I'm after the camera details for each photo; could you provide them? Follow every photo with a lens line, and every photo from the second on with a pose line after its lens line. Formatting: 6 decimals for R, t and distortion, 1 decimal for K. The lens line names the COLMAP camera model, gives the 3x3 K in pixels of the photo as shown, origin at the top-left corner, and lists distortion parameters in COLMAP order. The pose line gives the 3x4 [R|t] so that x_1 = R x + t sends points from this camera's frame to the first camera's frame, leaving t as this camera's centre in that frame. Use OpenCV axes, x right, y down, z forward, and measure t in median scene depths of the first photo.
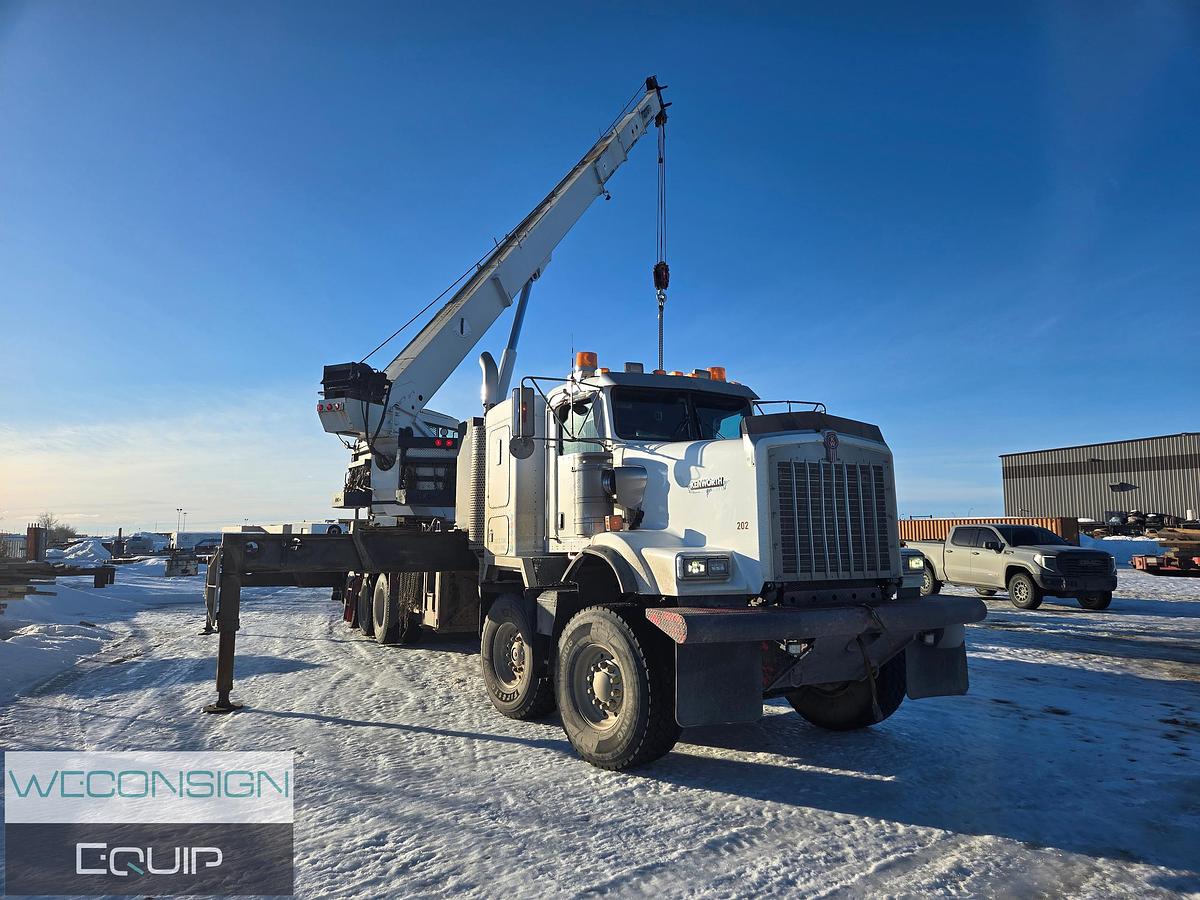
lens RADIAL K [[830.5, 0, 602.5], [0, 830.5, 443.4], [0, 0, 1]] dist [0.056431, -0.000822]
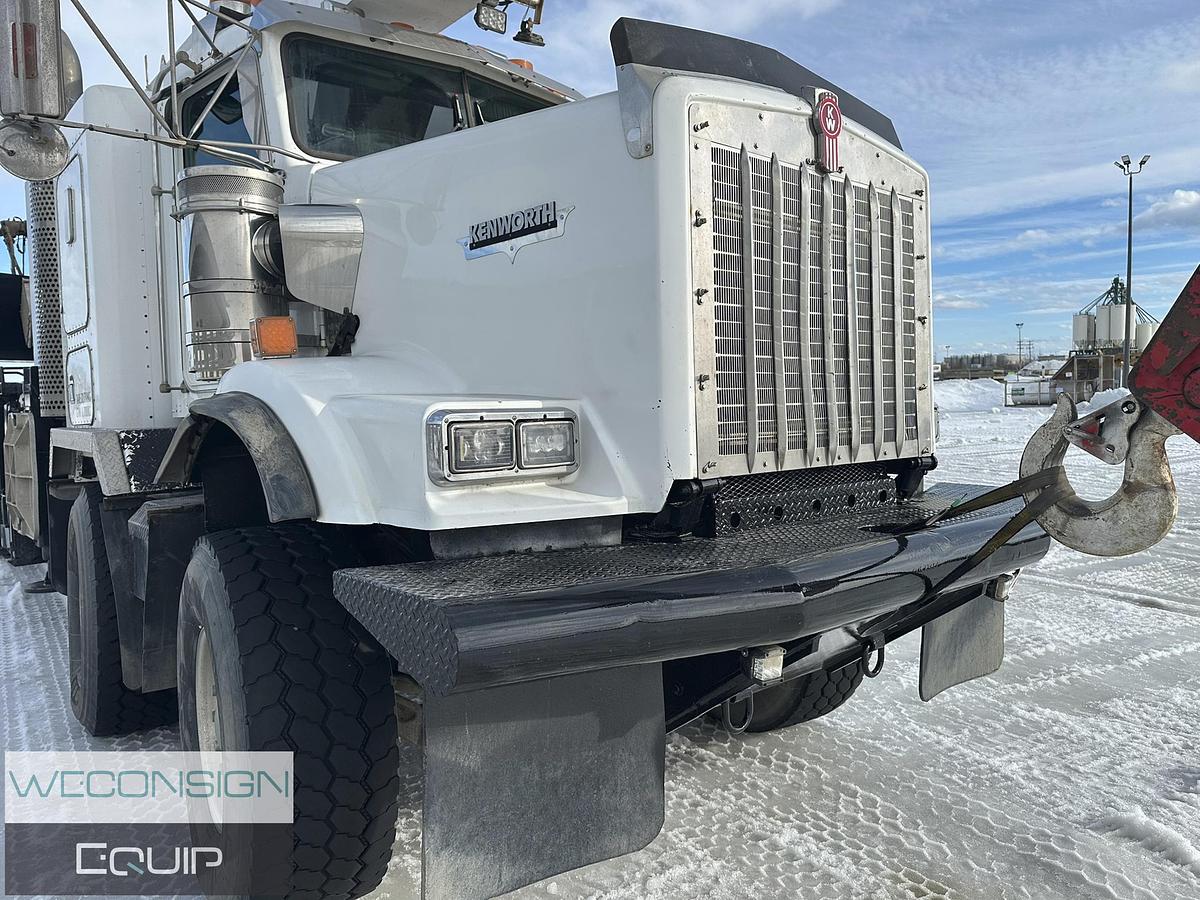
lens RADIAL K [[861.7, 0, 586.9], [0, 861.7, 450.6], [0, 0, 1]] dist [0.179604, -0.285540]
pose [[0.970828, -0.021833, 0.238779, 0.056428], [-0.016877, 0.987154, 0.158880, 0.079116], [-0.239181, -0.158275, 0.957988, 0.546425]]
